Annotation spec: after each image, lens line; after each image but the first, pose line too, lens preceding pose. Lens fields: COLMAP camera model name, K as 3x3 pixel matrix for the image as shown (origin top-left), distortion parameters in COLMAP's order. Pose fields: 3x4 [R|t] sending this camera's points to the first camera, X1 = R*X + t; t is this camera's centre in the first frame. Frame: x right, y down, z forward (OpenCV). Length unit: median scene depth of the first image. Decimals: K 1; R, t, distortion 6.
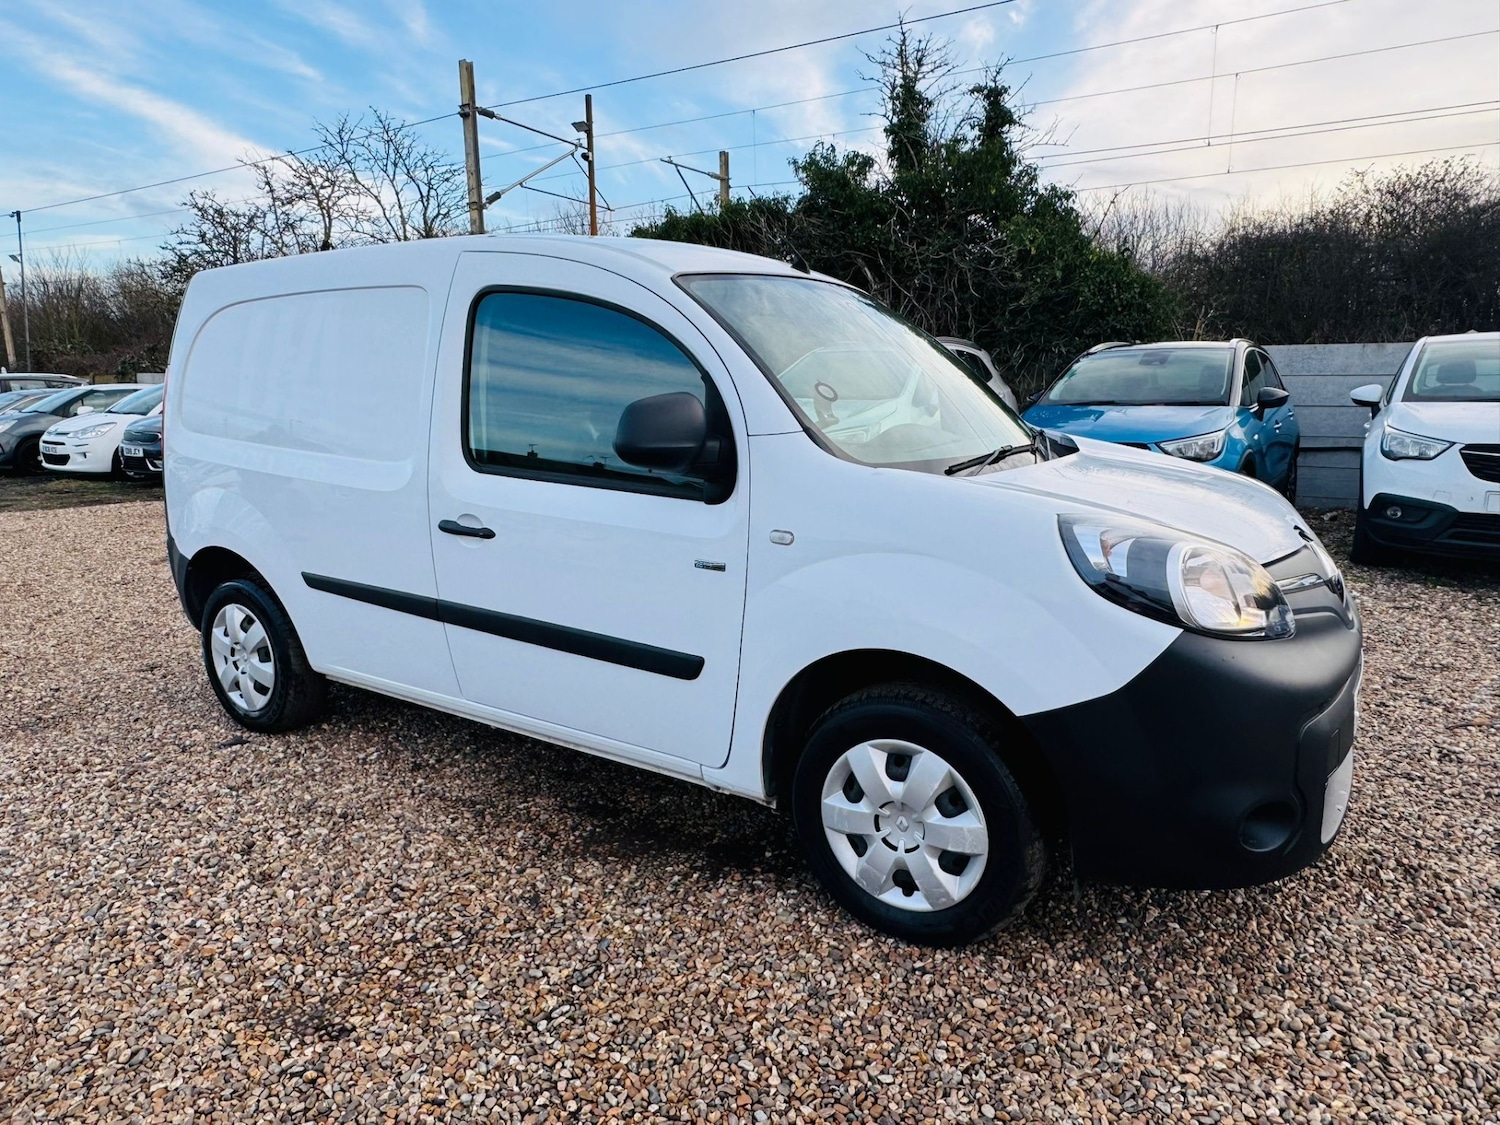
lens RADIAL K [[986.8, 0, 740.7], [0, 986.8, 558.7], [0, 0, 1]] dist [-0.001349, -0.000417]
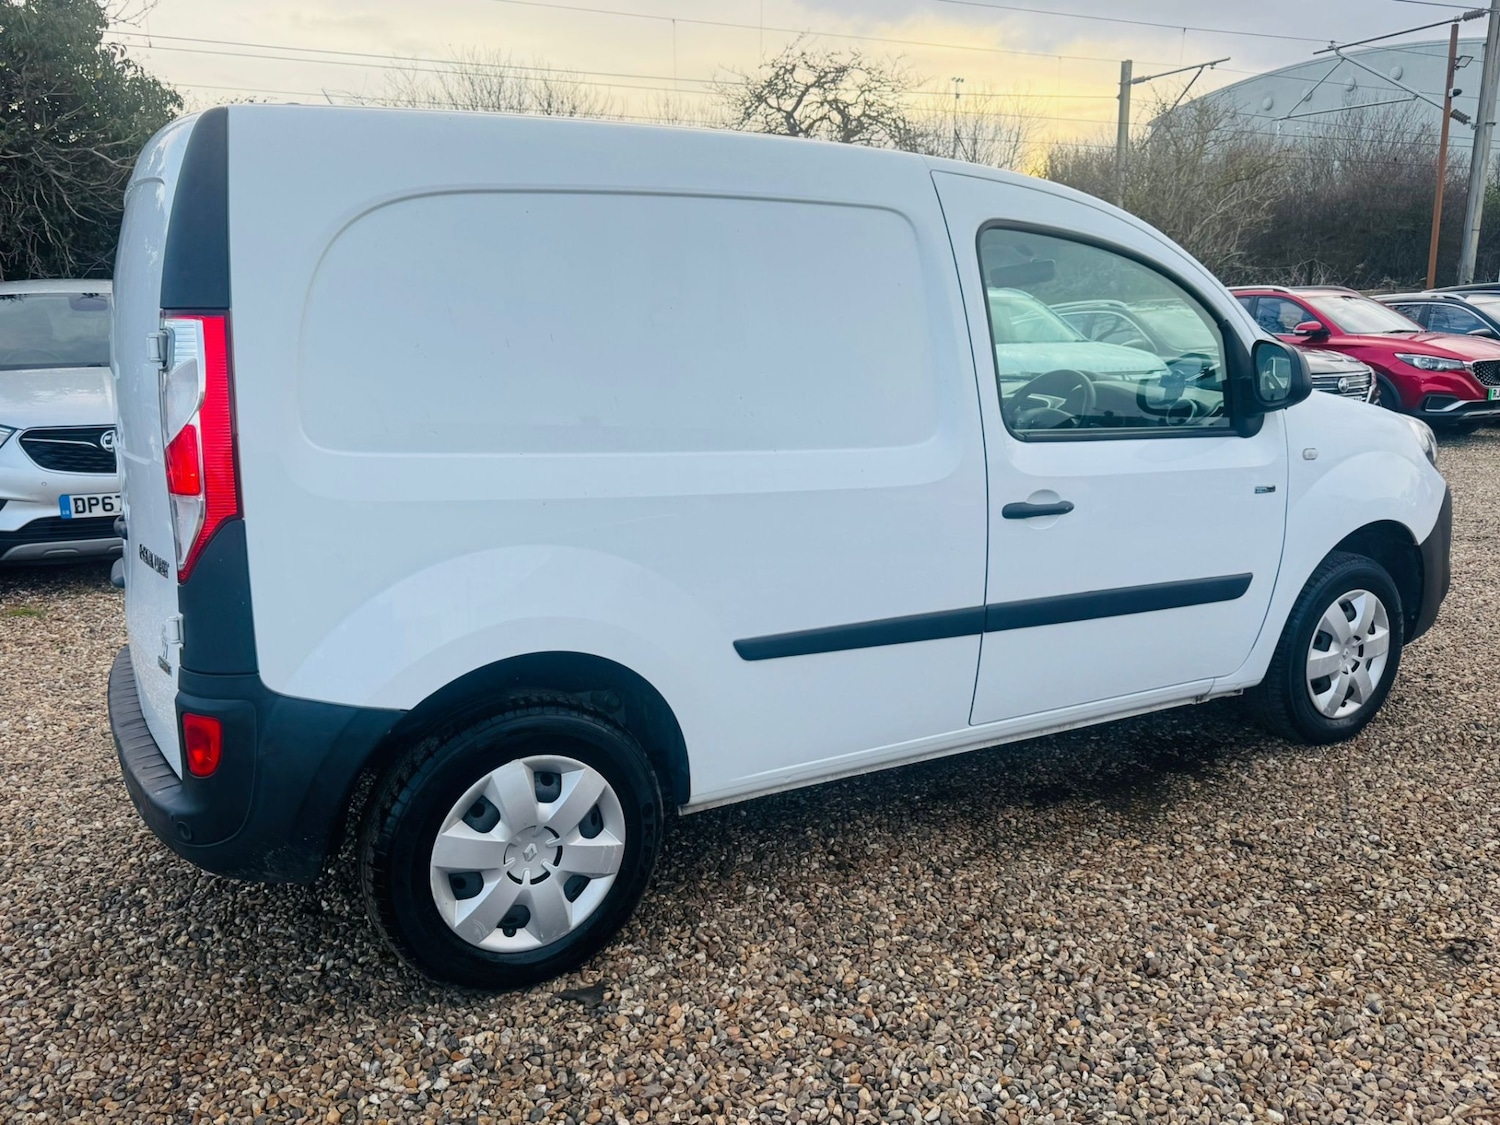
lens RADIAL K [[1202.7, 0, 763.4], [0, 1202.7, 554.3], [0, 0, 1]] dist [0.039176, -0.052990]
pose [[0.440590, -0.168815, 0.881693, -0.380528], [0.170817, 0.979980, 0.102274, -0.040209], [-0.881307, 0.105547, 0.460606, 0.214485]]
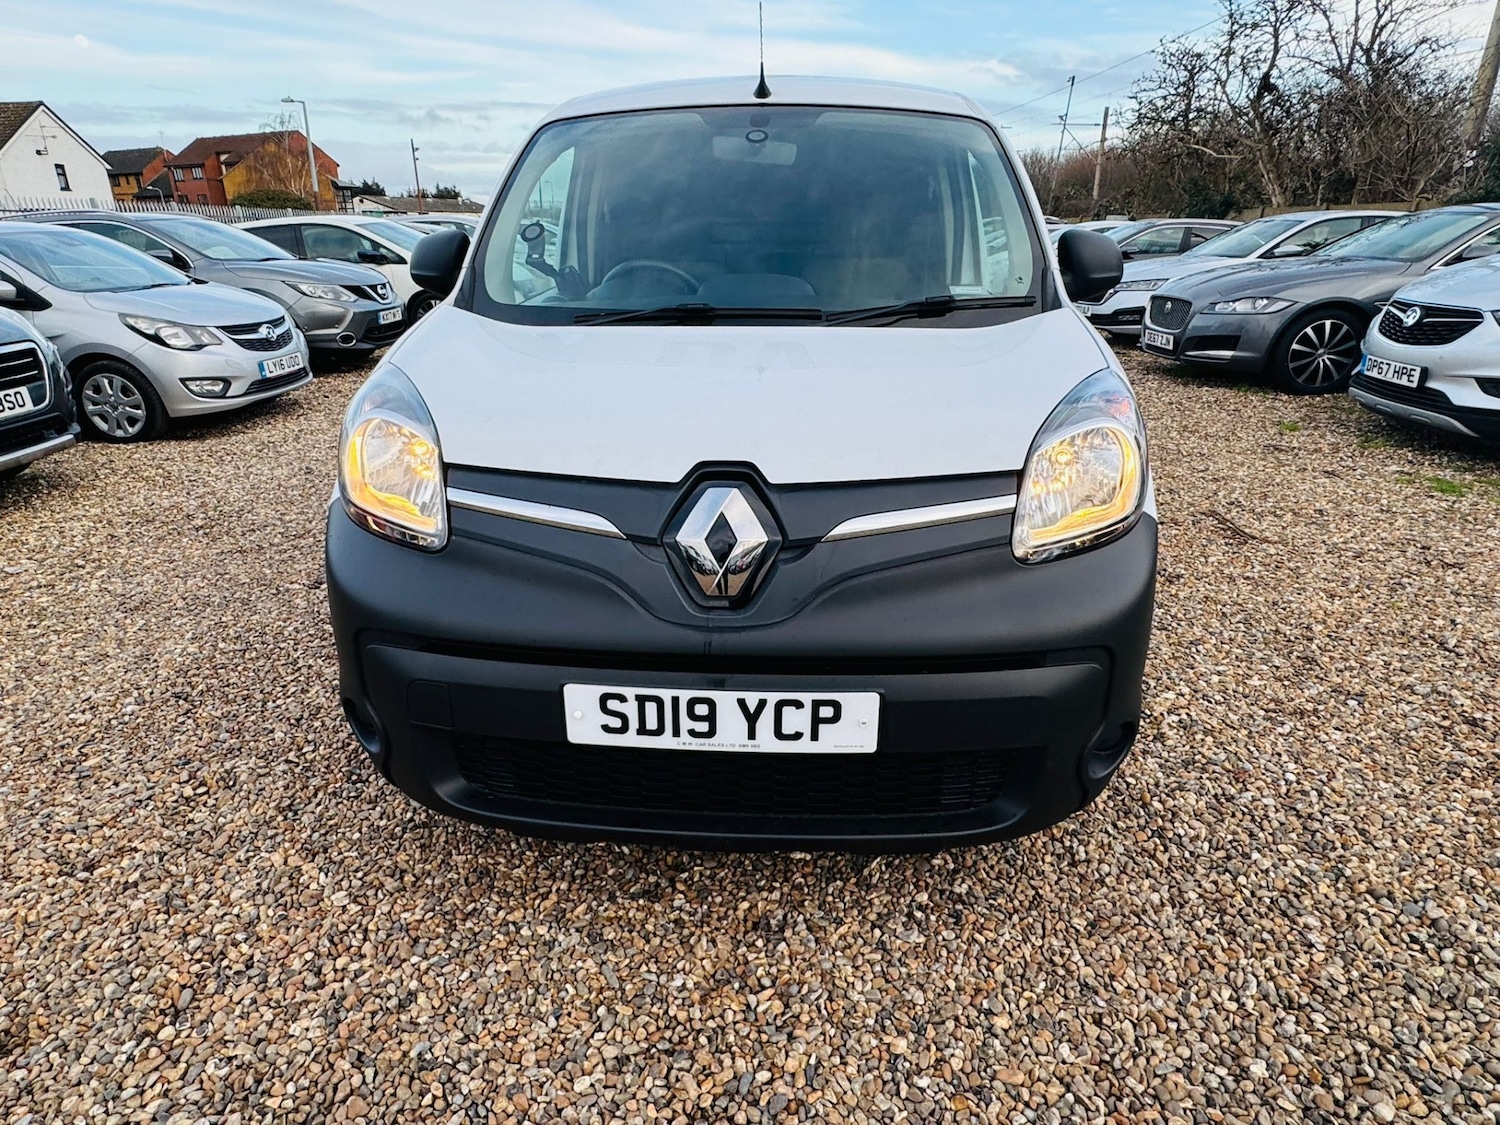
lens RADIAL K [[847.4, 0, 737.4], [0, 847.4, 550.7], [0, 0, 1]] dist [-0.008285, 0.009063]
pose [[0.495953, 0.321207, -0.806757, 0.256559], [-0.160446, 0.946970, 0.278399, -0.033734], [0.853398, -0.008632, 0.521189, 0.179892]]
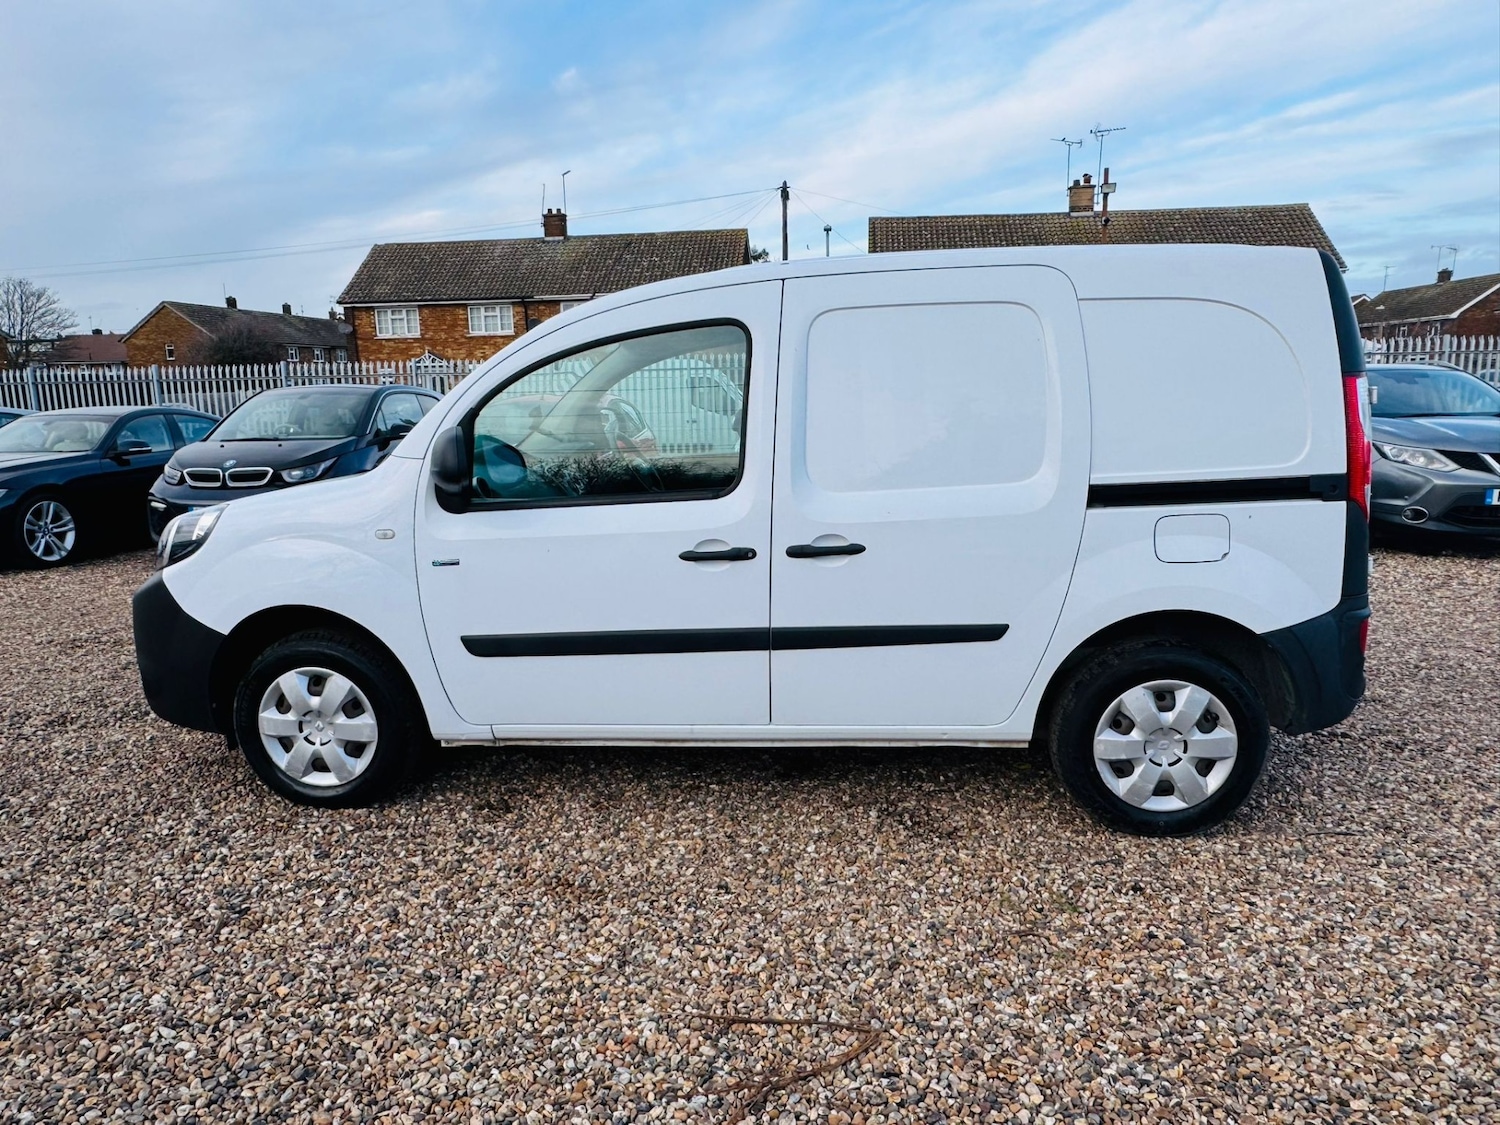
lens RADIAL K [[1002.3, 0, 738.8], [0, 1002.3, 559.8], [0, 0, 1]] dist [-0.006733, 0.005516]
pose [[-0.890916, 0.110125, -0.440615, 0.142673], [-0.052776, 0.938482, 0.341272, -0.139094], [0.451092, 0.327299, -0.830296, 0.693673]]
